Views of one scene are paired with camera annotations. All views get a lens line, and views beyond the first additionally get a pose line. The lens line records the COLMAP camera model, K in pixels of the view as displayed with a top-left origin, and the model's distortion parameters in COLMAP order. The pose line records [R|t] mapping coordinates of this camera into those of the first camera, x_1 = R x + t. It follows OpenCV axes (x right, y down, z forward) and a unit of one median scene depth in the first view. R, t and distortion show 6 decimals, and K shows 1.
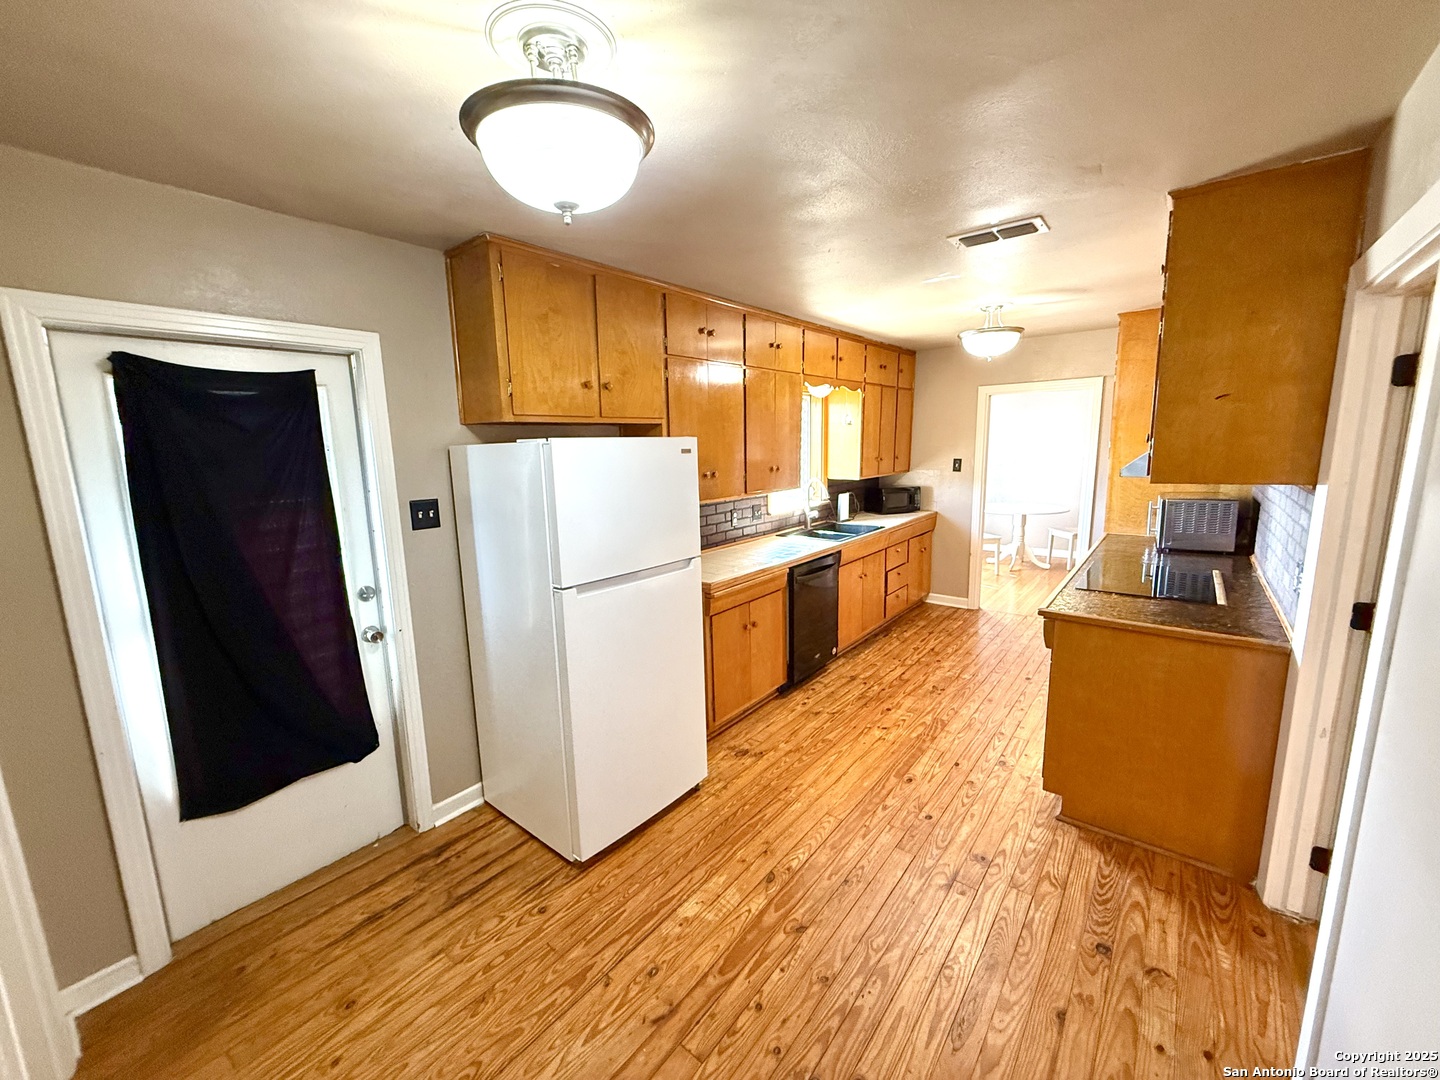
lens RADIAL K [[572.8, 0, 717.4], [0, 572.8, 539.9], [0, 0, 1]] dist [-0.001971, 0.000216]
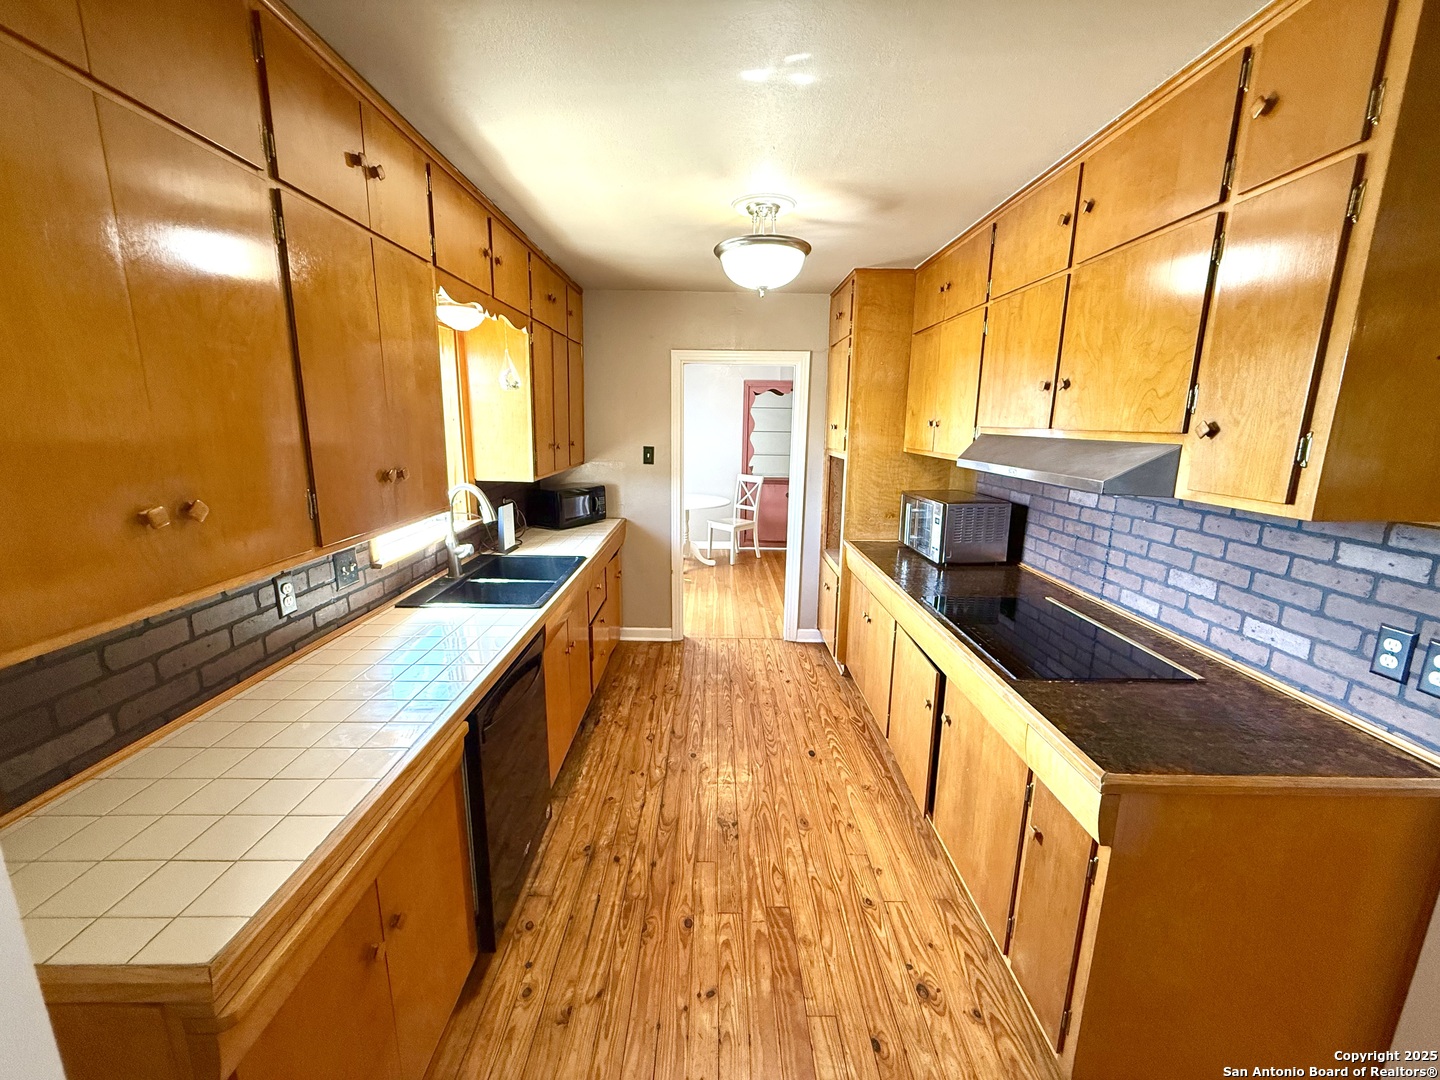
lens RADIAL K [[572.8, 0, 717.4], [0, 572.8, 539.9], [0, 0, 1]] dist [-0.001971, 0.000216]
pose [[0.772584, -0.094962, 0.627771, 0.014187], [0.072977, 0.995480, 0.060773, -0.076095], [-0.630705, -0.001140, 0.776022, 0.467870]]
